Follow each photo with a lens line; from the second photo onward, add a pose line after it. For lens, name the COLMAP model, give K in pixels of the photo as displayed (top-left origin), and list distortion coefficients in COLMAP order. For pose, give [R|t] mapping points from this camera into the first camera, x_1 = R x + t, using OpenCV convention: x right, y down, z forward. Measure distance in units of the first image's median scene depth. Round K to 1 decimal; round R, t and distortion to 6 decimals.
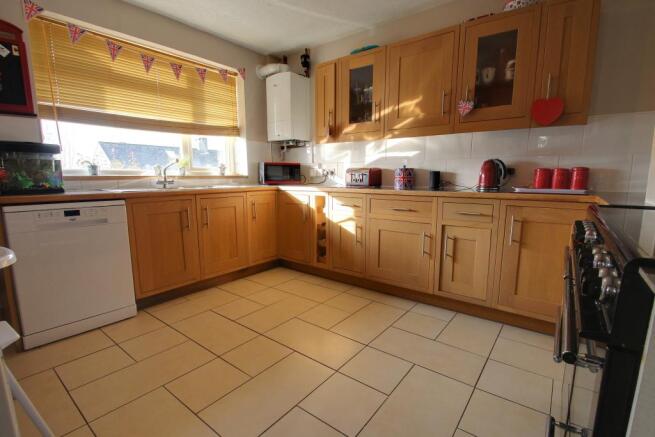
lens RADIAL K [[309.4, 0, 327.5], [0, 309.4, 218.5], [0, 0, 1]] dist [-0.012131, -0.000163]
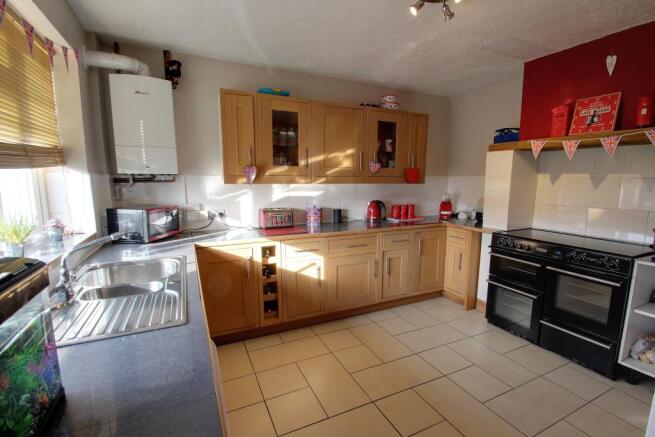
lens RADIAL K [[301.9, 0, 327.5], [0, 301.9, 218.5], [0, 0, 1]] dist [0.002043, 0.000075]
pose [[0.463548, -0.118710, 0.878084, -0.744462], [0.124246, 0.989902, 0.068236, -0.202116], [-0.877317, 0.077468, 0.473617, 0.454807]]
